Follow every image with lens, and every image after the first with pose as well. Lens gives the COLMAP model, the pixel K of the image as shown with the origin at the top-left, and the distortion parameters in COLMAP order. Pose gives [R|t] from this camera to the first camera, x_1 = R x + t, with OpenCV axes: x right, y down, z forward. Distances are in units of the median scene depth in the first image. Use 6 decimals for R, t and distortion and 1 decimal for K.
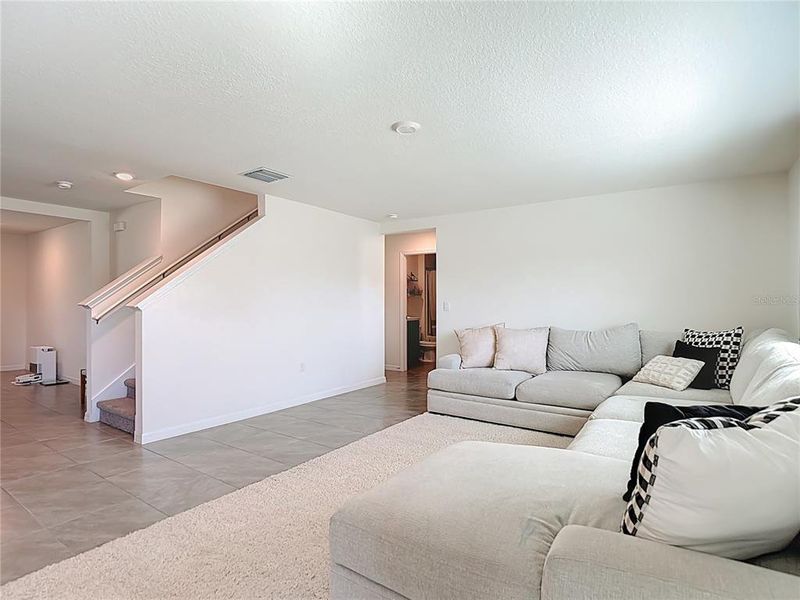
lens RADIAL K [[427.0, 0, 403.1], [0, 427.0, 299.3], [0, 0, 1]] dist [-0.020251, -0.000686]
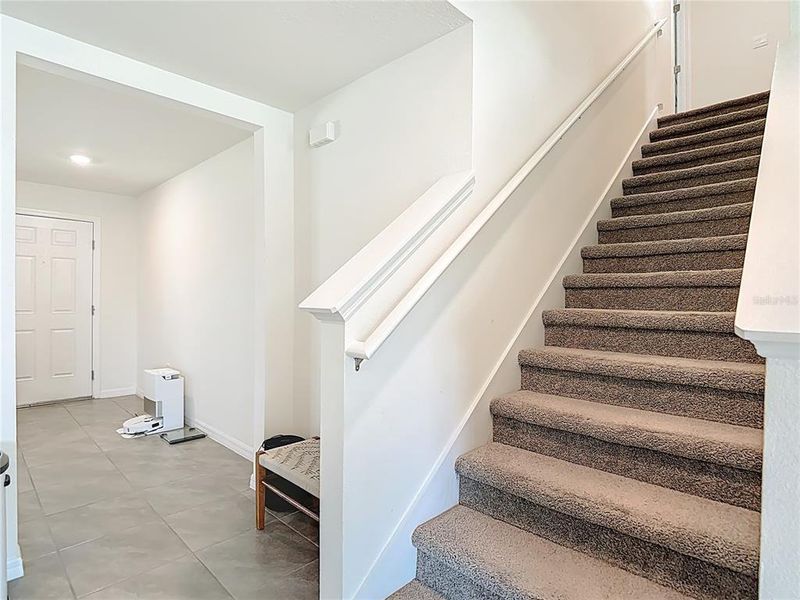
lens RADIAL K [[427.0, 0, 403.1], [0, 427.0, 299.3], [0, 0, 1]] dist [-0.020251, -0.000686]
pose [[0.987356, 0.012214, -0.158048, -0.438997], [-0.009361, 0.999780, 0.018782, -0.000534], [0.158242, -0.017065, 0.987253, 0.475913]]
